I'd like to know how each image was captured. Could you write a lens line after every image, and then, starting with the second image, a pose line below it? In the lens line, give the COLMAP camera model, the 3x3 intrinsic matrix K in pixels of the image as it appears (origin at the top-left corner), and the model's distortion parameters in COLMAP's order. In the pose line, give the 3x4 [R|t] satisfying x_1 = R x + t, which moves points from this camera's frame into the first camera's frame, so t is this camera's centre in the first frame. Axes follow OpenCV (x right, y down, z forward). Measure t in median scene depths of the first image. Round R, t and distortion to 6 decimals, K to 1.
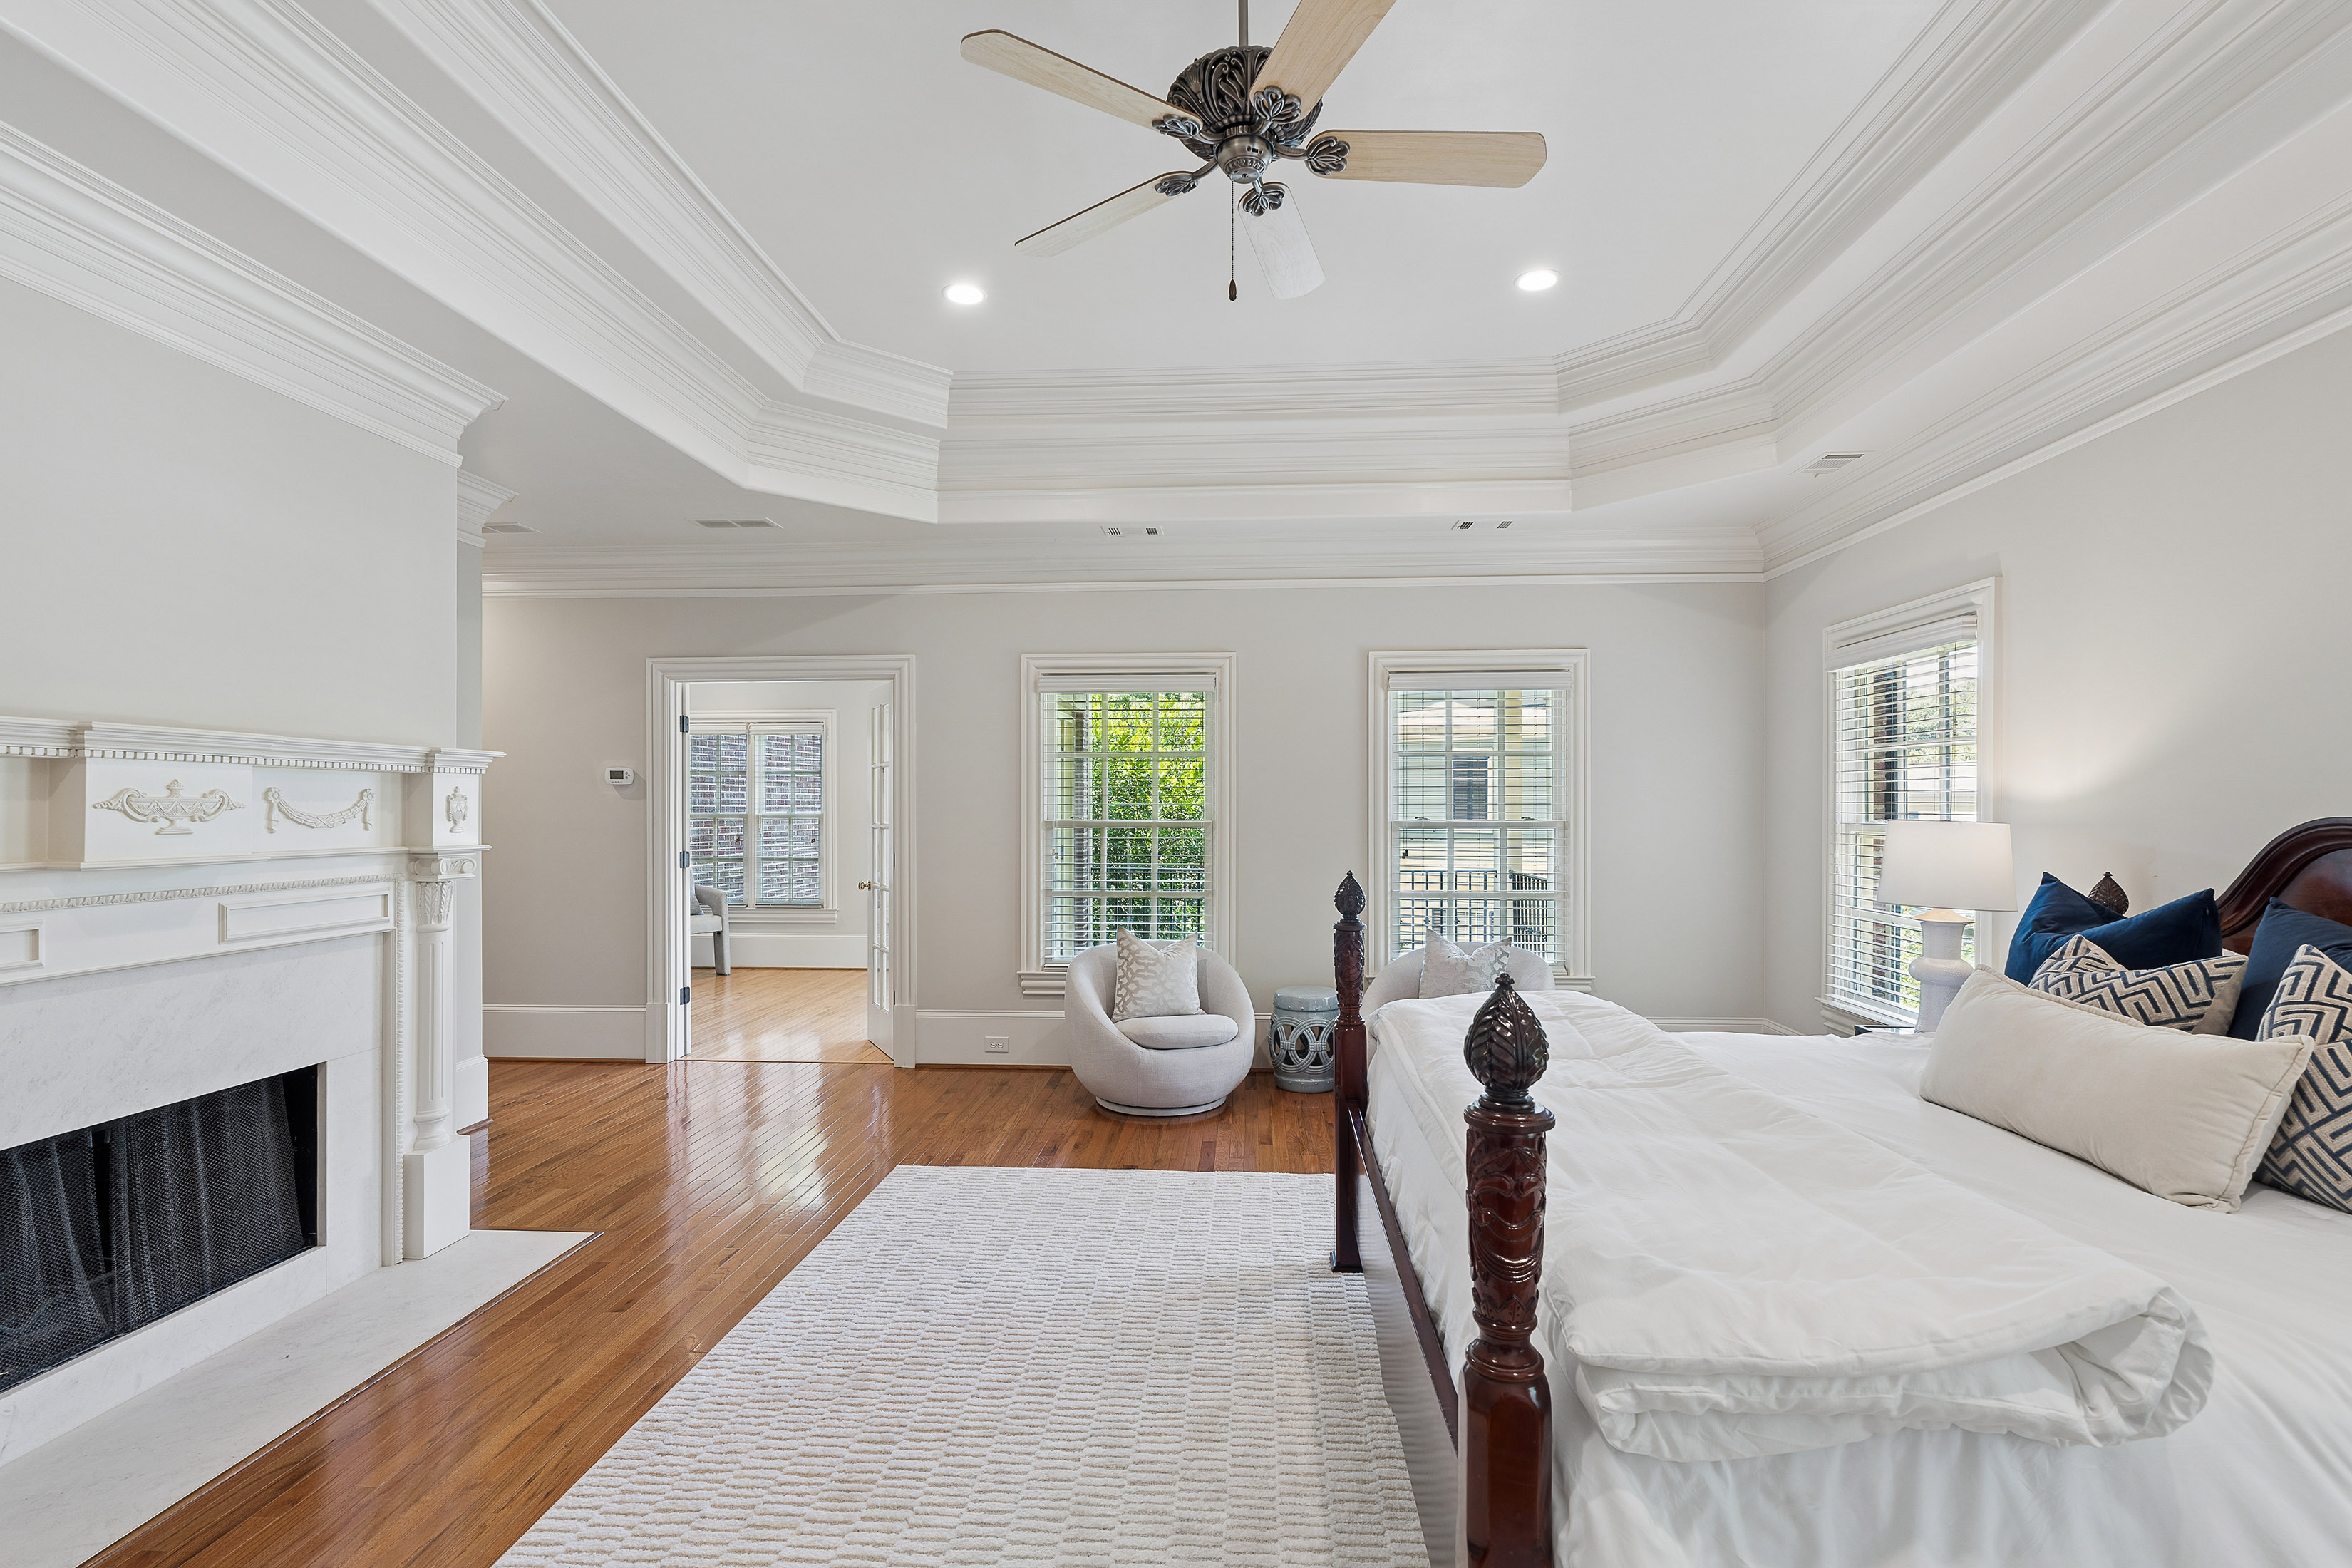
lens RADIAL K [[1061.6, 0, 1170.4], [0, 1061.6, 803.6], [0, 0, 1]] dist [-0.005733, 0.002259]
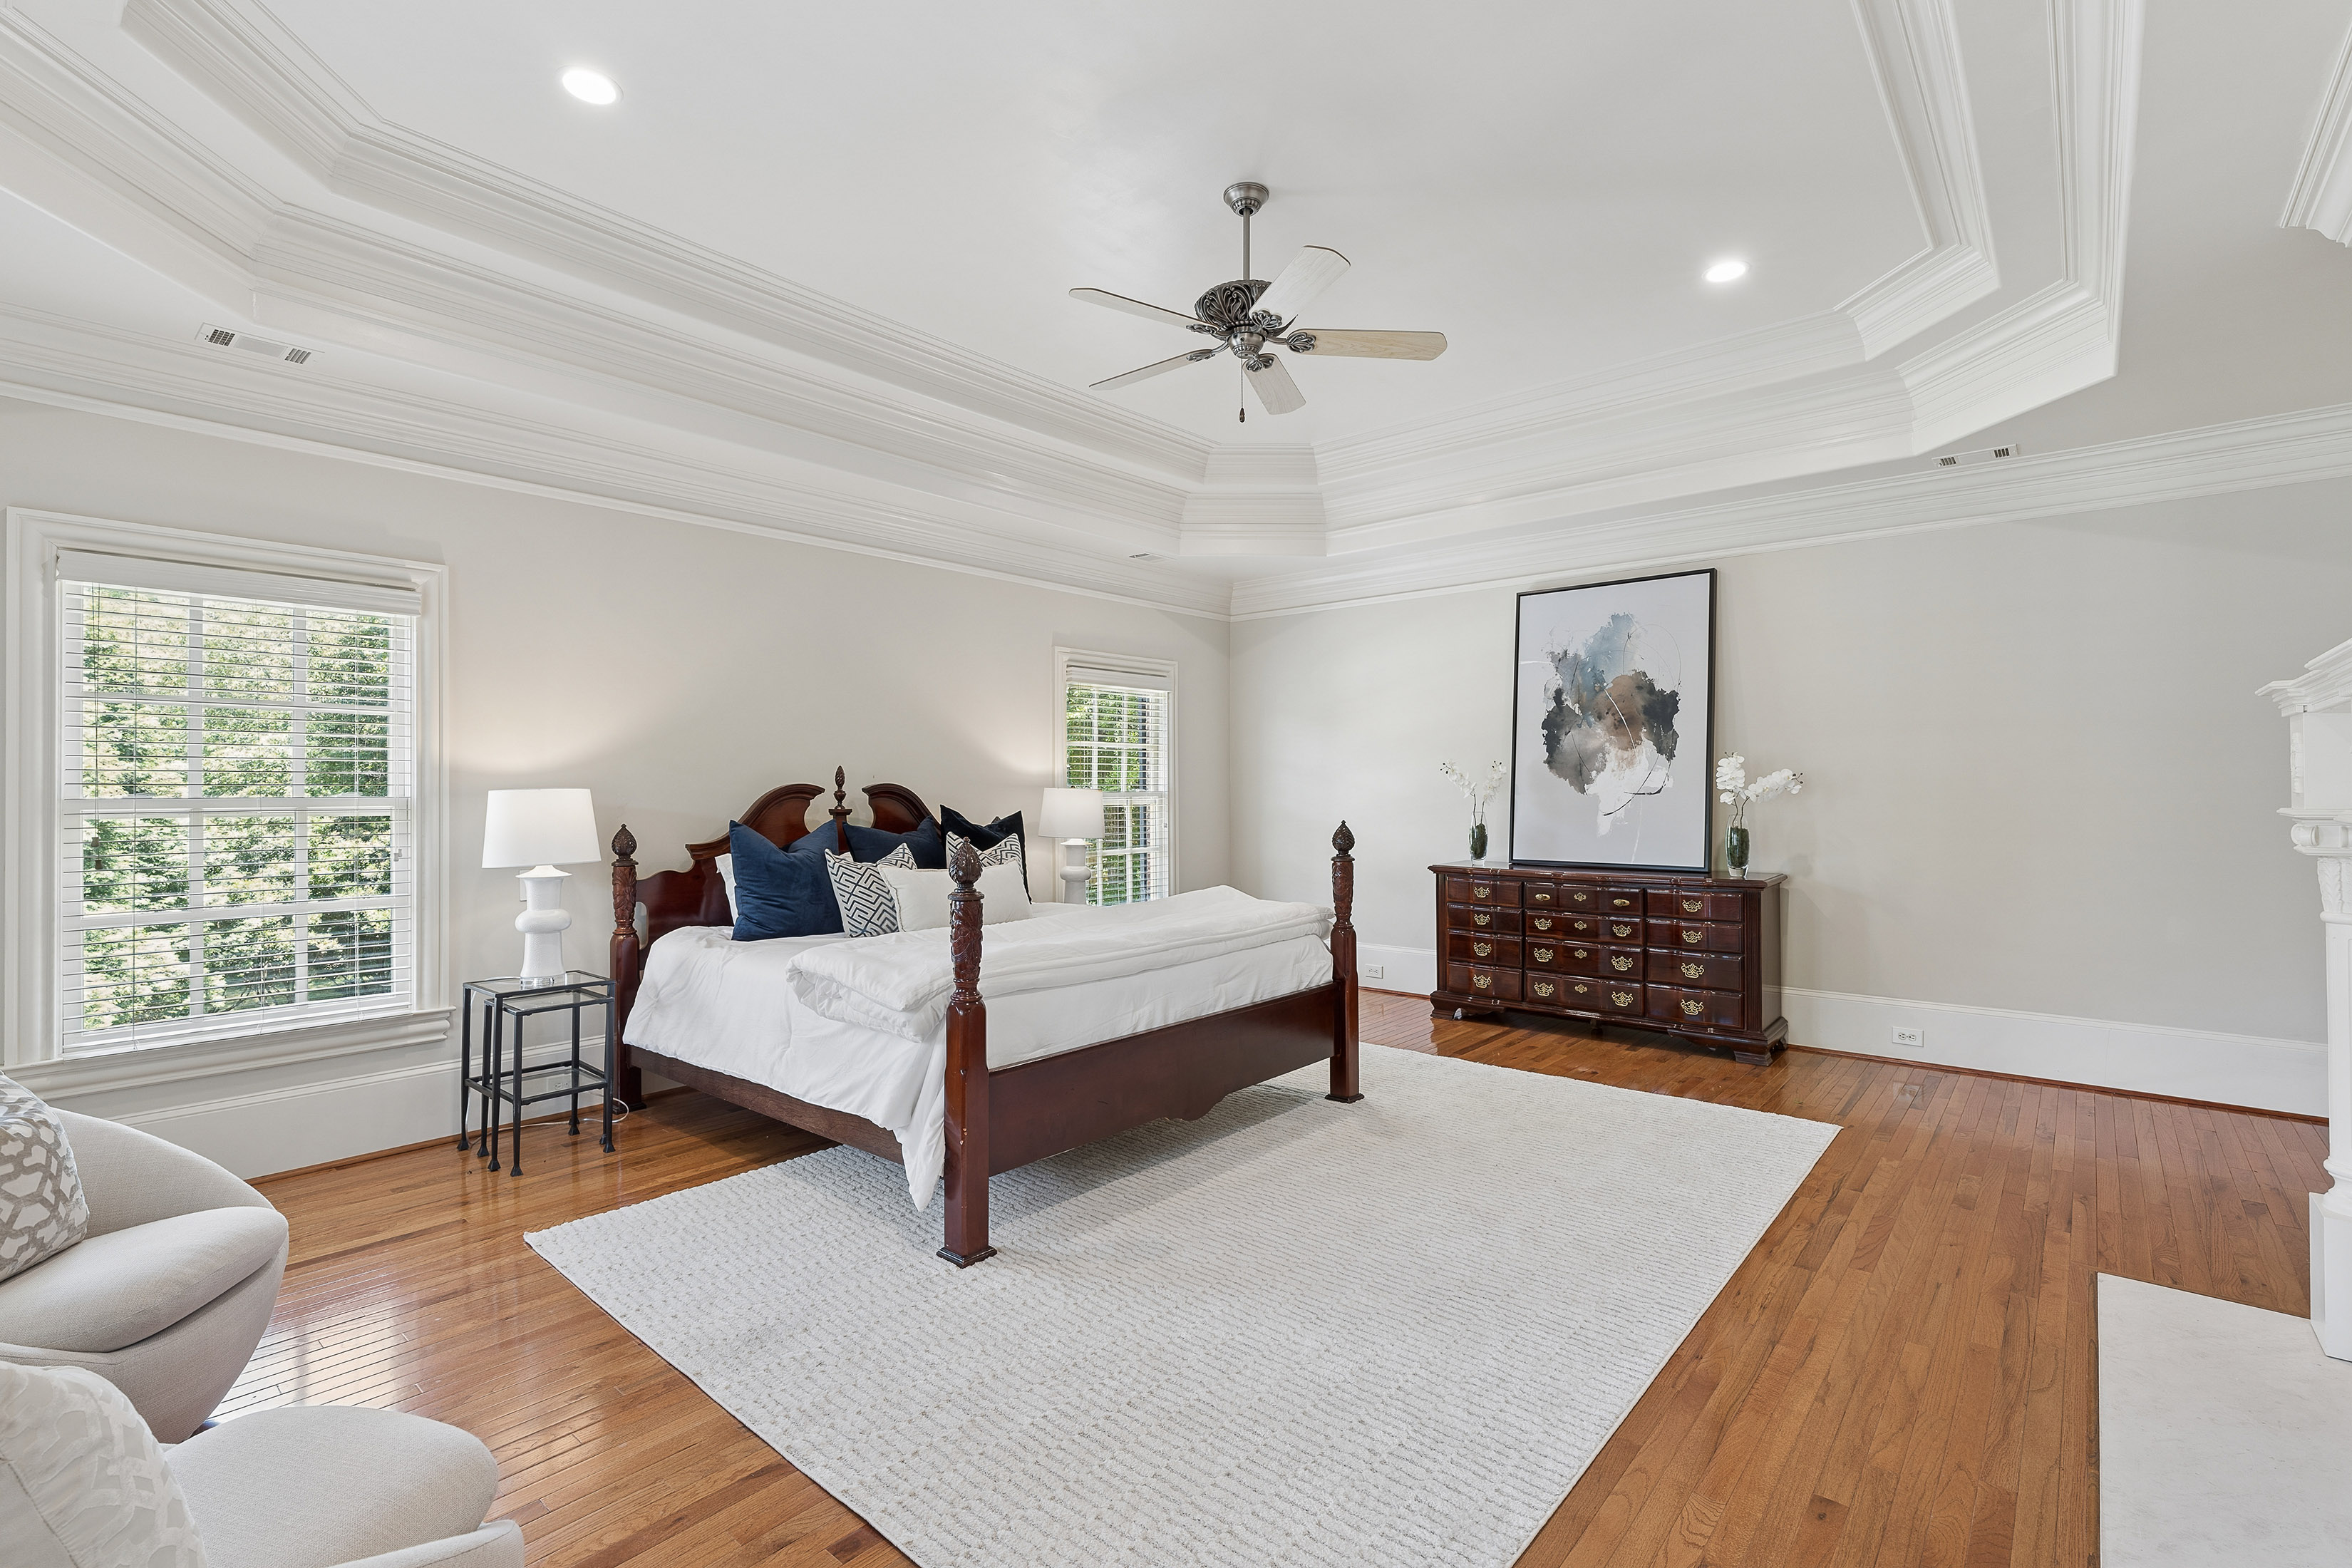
lens RADIAL K [[1061.6, 0, 1152.6], [0, 1061.6, 783.5], [0, 0, 1]] dist [-0.005733, 0.002259]
pose [[-0.780651, 0.007179, 0.624926, -0.512740], [0.002520, 0.999962, -0.008340, 0.022123], [-0.624963, -0.004935, -0.780639, 1.547481]]
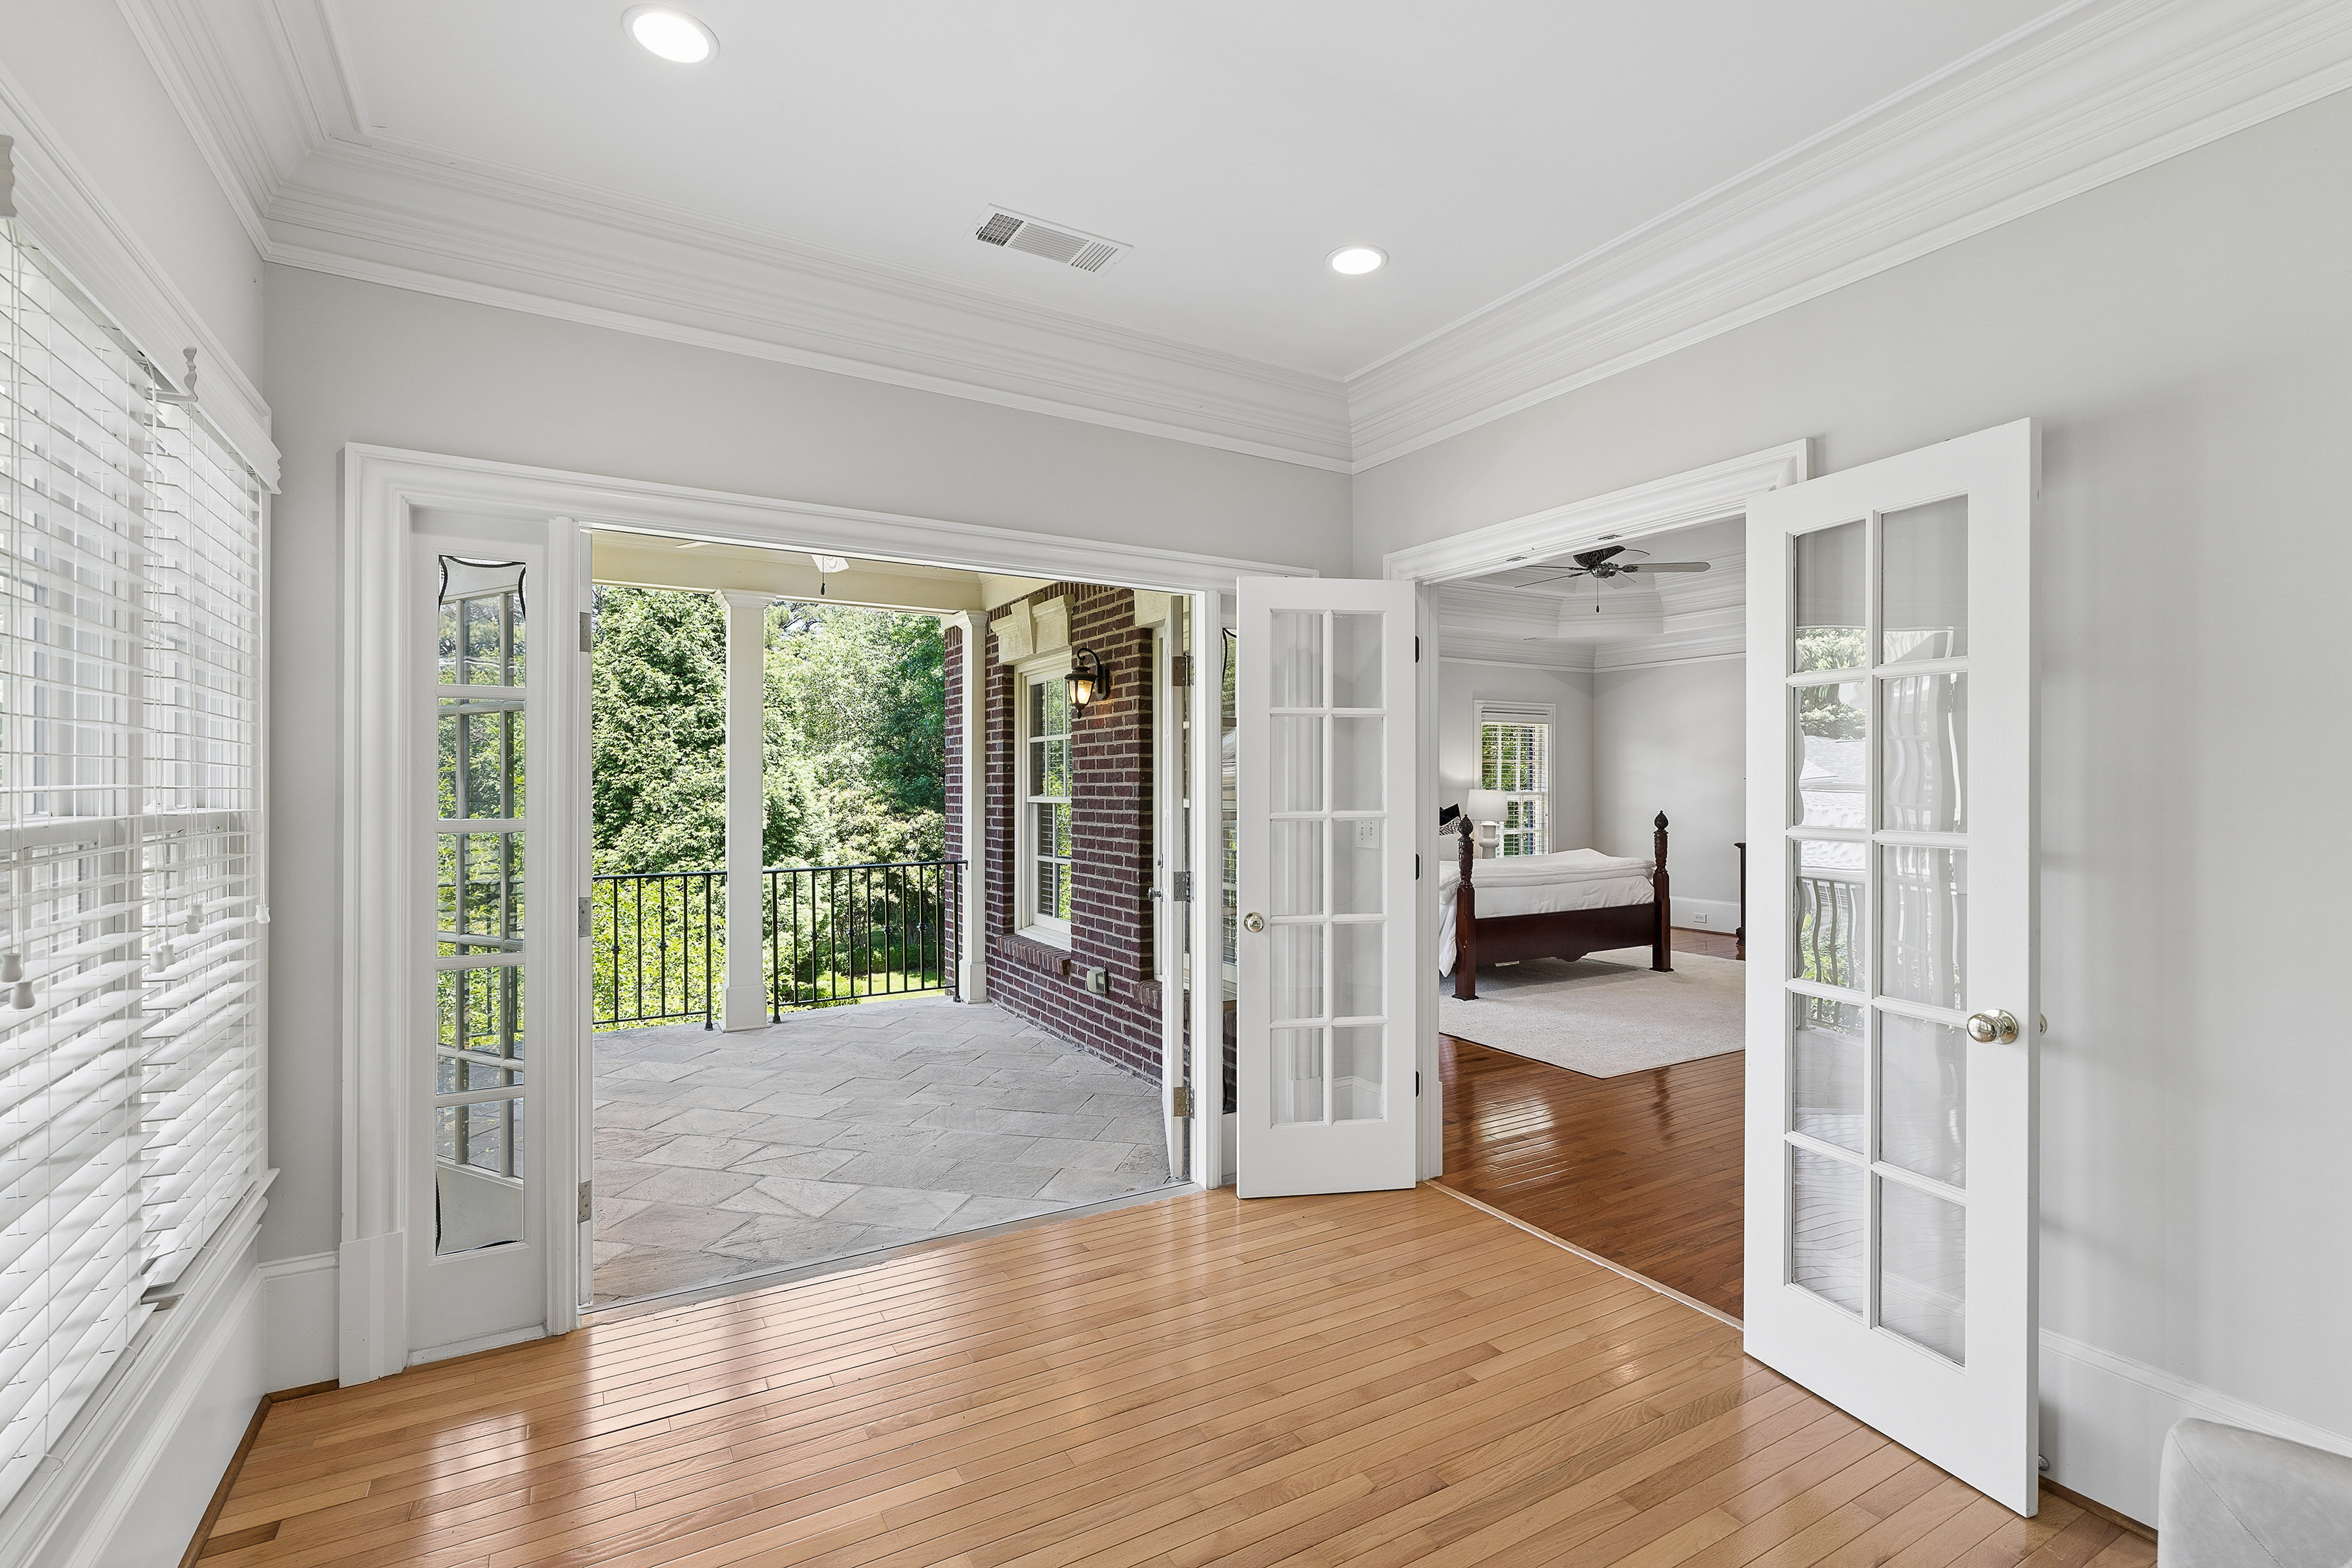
lens RADIAL K [[1061.6, 0, 1167.8], [0, 1061.6, 790.5], [0, 0, 1]] dist [-0.005733, 0.002259]
pose [[-0.550707, -0.004018, 0.834689, -1.217687], [0.000753, 0.999986, 0.005311, 0.000420], [-0.834698, 0.003554, -0.550696, 2.549984]]
